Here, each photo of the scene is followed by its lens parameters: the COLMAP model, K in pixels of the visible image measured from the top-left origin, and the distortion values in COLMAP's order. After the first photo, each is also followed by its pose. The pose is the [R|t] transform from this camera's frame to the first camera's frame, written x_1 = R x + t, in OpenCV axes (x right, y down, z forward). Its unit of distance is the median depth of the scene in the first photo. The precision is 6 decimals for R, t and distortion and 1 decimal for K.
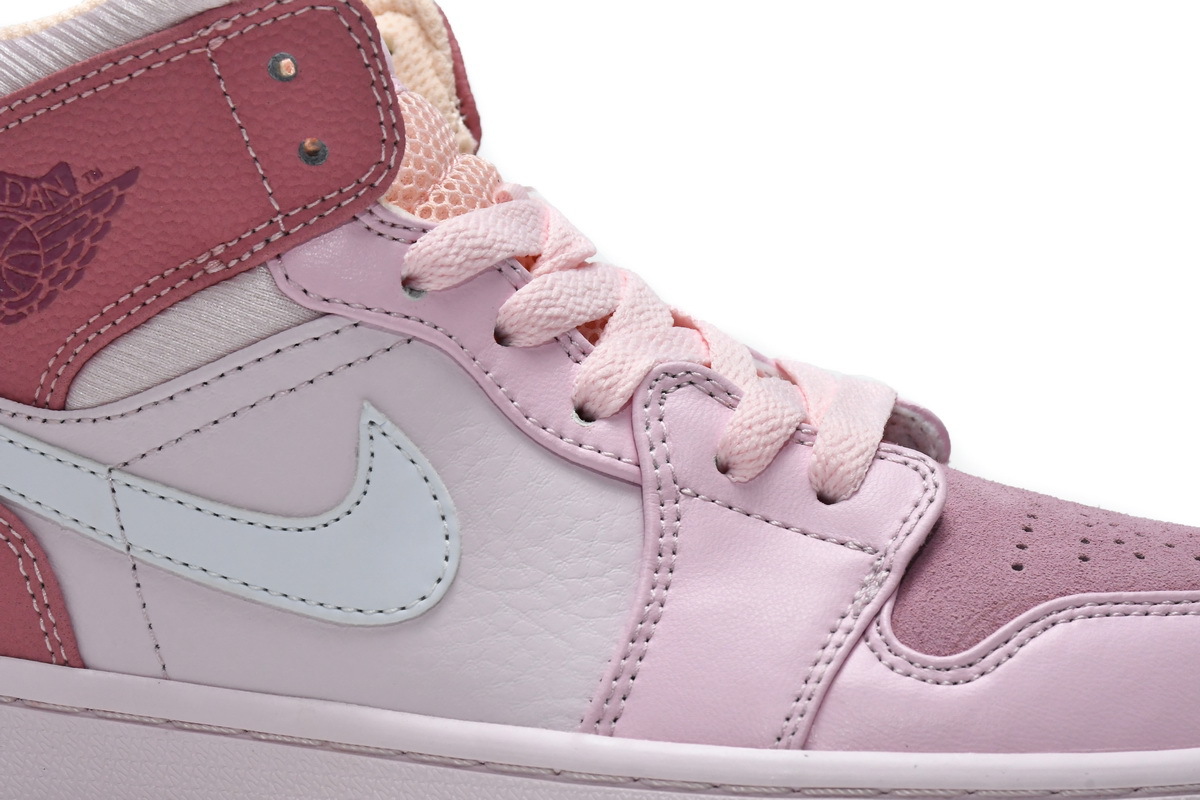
lens RADIAL K [[4472.9, 0, 600.1], [0, 4472.9, 400.1], [0, 0, 1]] dist [-0.315543, 0.000000]
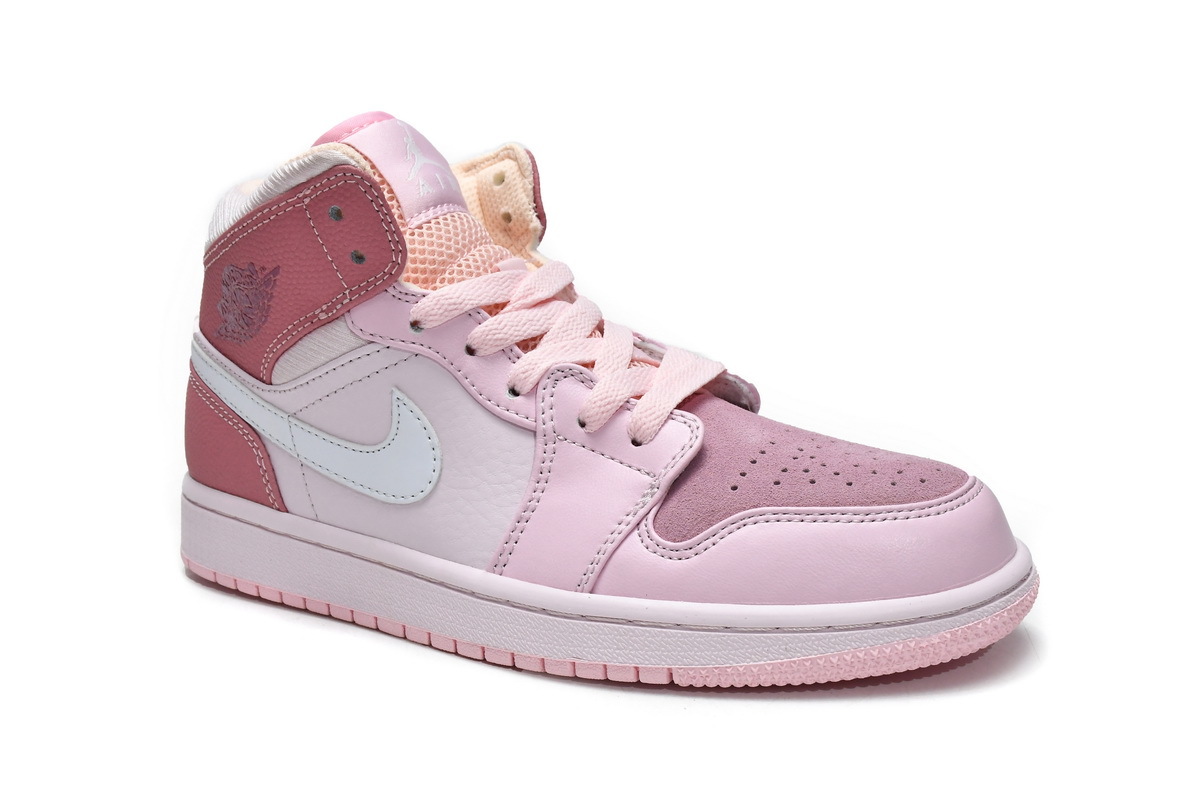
lens RADIAL K [[1438.7, 0, 600.0], [0, 1438.7, 392.5], [0, 0, 1]] dist [-0.039859, 0.000000]
pose [[0.922359, 0.029437, -0.385211, 0.263101], [0.025991, 0.990106, 0.137895, -0.079276], [0.385459, -0.137201, 0.912468, 0.473597]]
